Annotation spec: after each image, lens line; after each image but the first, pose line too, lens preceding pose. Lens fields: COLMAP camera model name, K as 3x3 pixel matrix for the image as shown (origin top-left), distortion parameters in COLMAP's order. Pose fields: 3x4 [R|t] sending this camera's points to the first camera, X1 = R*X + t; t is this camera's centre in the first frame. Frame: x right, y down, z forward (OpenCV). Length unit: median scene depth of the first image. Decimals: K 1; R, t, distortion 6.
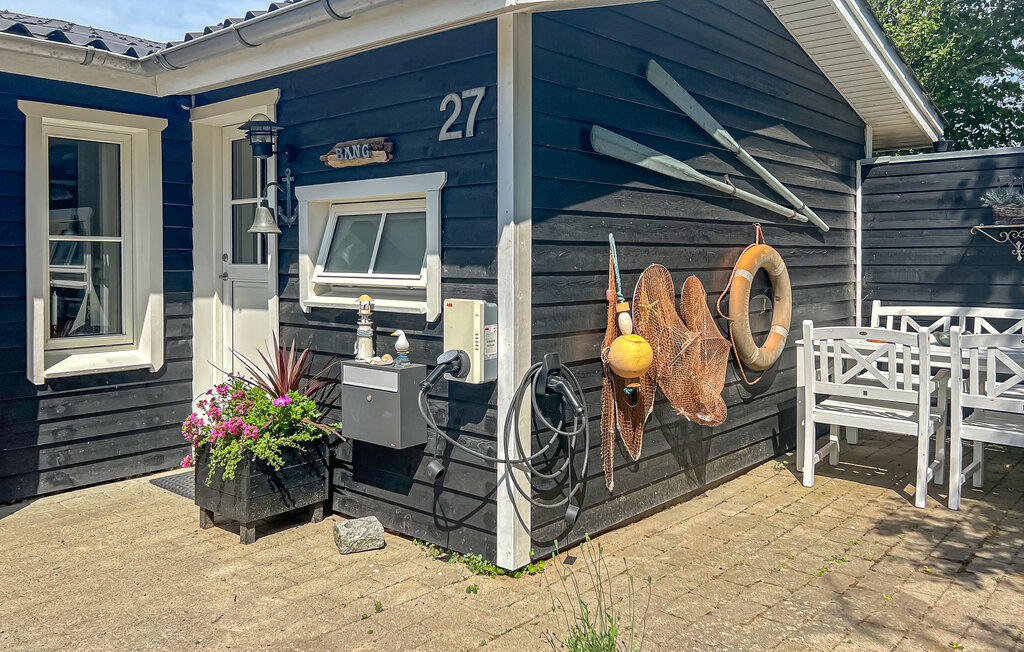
lens RADIAL K [[817.2, 0, 512.5], [0, 817.2, 266.8], [0, 0, 1]] dist [0.002070, -0.005398]
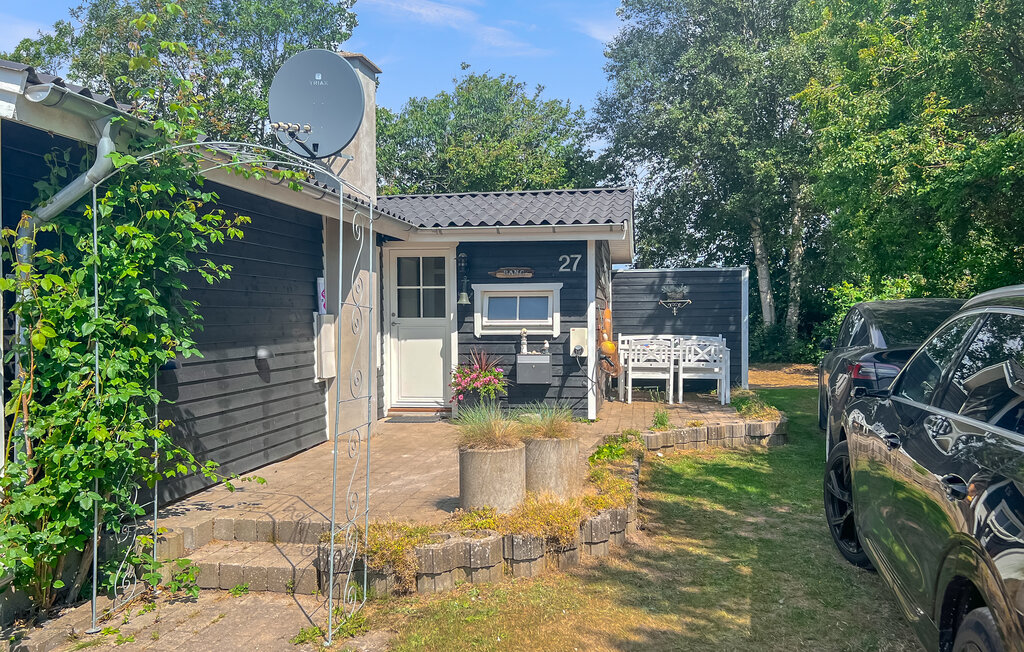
lens RADIAL K [[788.7, 0, 512.0], [0, 788.7, 326.0], [0, 0, 1]] dist [0.000361, -0.000912]
pose [[0.849995, -0.010344, 0.526690, -1.529508], [0.010548, 0.999941, 0.002616, 0.019941], [-0.526686, 0.003332, 0.850053, -1.104510]]
